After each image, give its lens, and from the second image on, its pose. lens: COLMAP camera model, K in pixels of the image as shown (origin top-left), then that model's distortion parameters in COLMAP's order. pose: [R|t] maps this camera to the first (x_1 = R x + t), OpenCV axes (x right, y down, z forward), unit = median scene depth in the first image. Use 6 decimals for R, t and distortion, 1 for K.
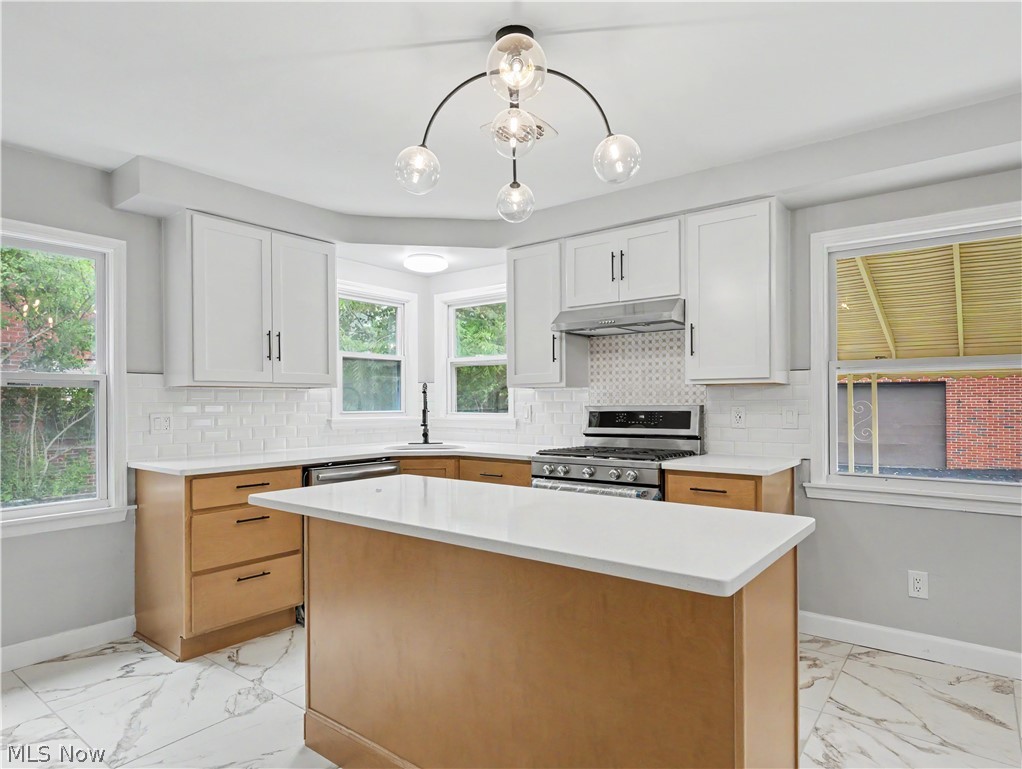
lens RADIAL K [[593.4, 0, 518.0], [0, 593.4, 397.8], [0, 0, 1]] dist [0.020187, 0.000070]
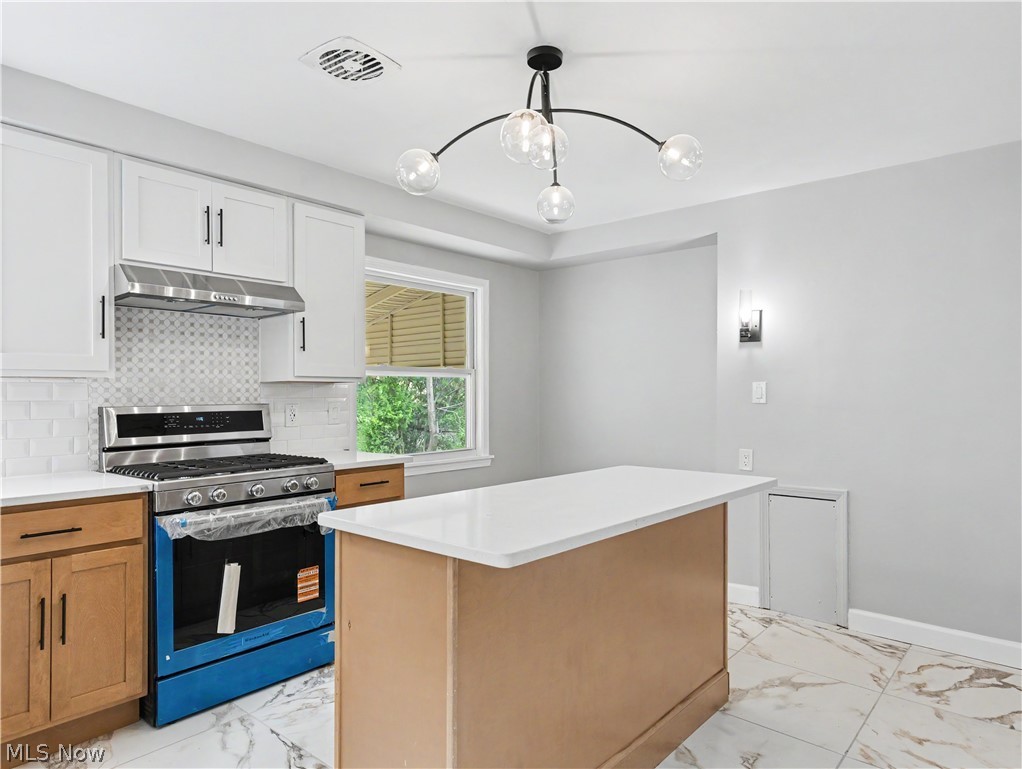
lens RADIAL K [[610.8, 0, 511.0], [0, 610.8, 384.5], [0, 0, 1]] dist [-0.000626, 0.001054]
pose [[0.080345, 0.019158, 0.996583, -0.561578], [-0.005995, 0.999806, -0.018736, -0.001558], [-0.996749, -0.004469, 0.080445, 0.513139]]
